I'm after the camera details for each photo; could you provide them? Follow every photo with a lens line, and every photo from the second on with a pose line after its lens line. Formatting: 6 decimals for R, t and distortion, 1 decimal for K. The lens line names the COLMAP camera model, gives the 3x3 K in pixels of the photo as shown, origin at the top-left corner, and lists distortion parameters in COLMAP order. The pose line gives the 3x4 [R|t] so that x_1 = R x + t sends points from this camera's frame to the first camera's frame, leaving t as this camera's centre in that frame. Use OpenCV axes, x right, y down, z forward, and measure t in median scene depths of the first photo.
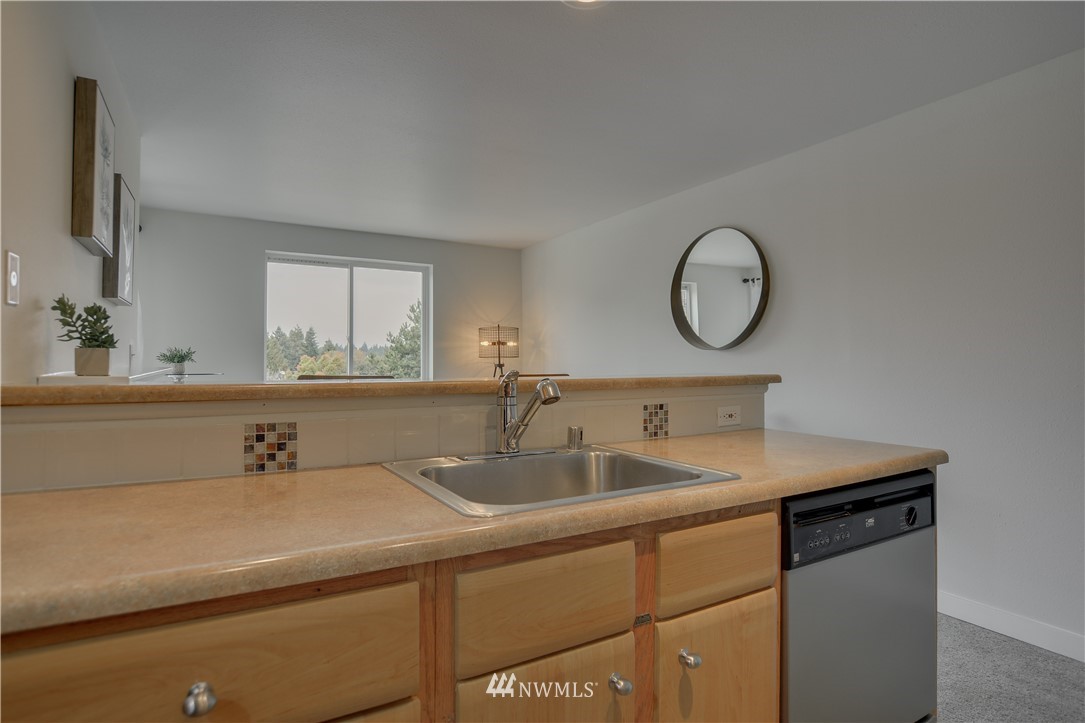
lens RADIAL K [[560.0, 0, 564.4], [0, 560.0, 365.4], [0, 0, 1]] dist [-0.001467, -0.001544]
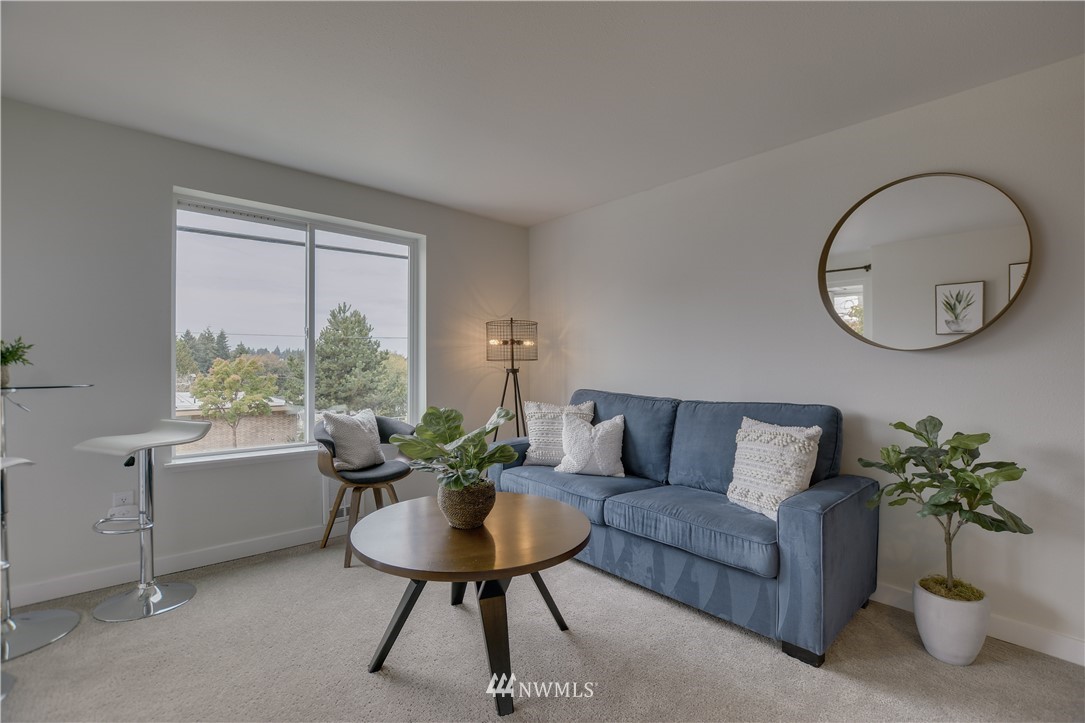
lens RADIAL K [[477.5, 0, 550.5], [0, 477.5, 369.9], [0, 0, 1]] dist [-0.001250, -0.000200]
pose [[0.984118, 0.003295, 0.177485, -0.179366], [-0.003672, 0.999992, 0.001798, -0.002596], [-0.177477, -0.002421, 0.984122, 0.336128]]
